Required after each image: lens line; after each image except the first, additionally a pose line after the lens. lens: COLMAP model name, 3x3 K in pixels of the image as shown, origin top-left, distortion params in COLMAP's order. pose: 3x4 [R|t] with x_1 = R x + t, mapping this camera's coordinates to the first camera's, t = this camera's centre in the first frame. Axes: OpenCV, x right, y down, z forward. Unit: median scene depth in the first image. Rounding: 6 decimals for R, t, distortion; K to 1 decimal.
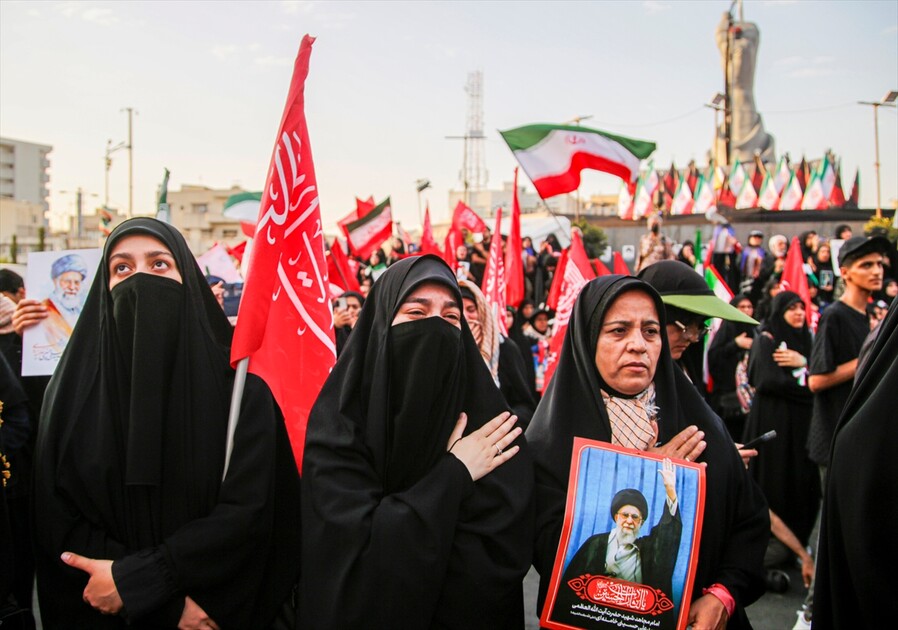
lens RADIAL K [[772.9, 0, 421.1], [0, 772.9, 309.2], [0, 0, 1]] dist [-0.080768, 0.036831]
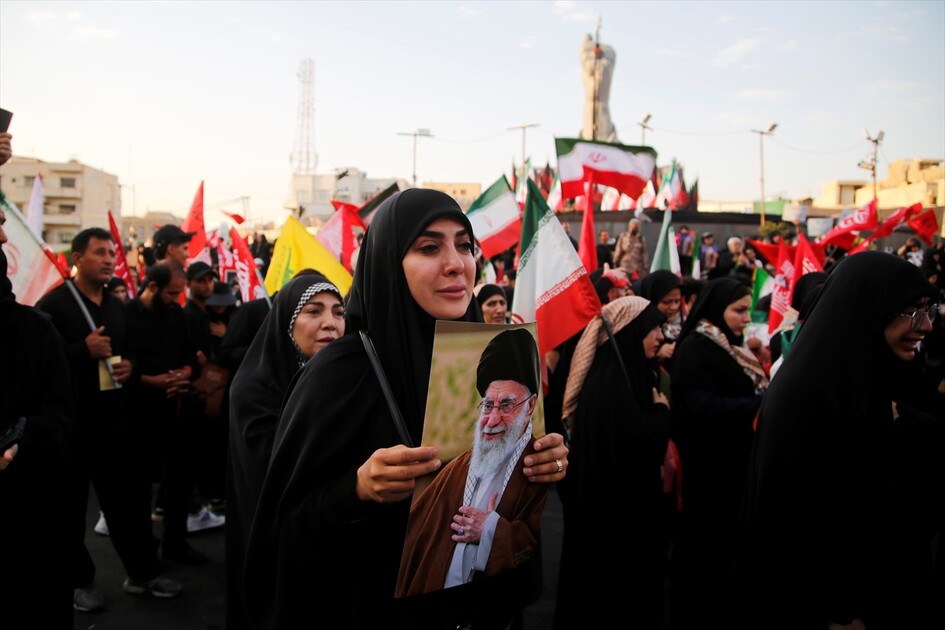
lens RADIAL K [[737.6, 0, 434.8], [0, 737.6, 296.8], [0, 0, 1]] dist [-0.109690, 0.050507]
pose [[0.964321, 0.004100, 0.264704, -0.123693], [-0.007610, 0.999896, 0.012234, -0.002768], [-0.264626, -0.013812, 0.964252, -0.015085]]
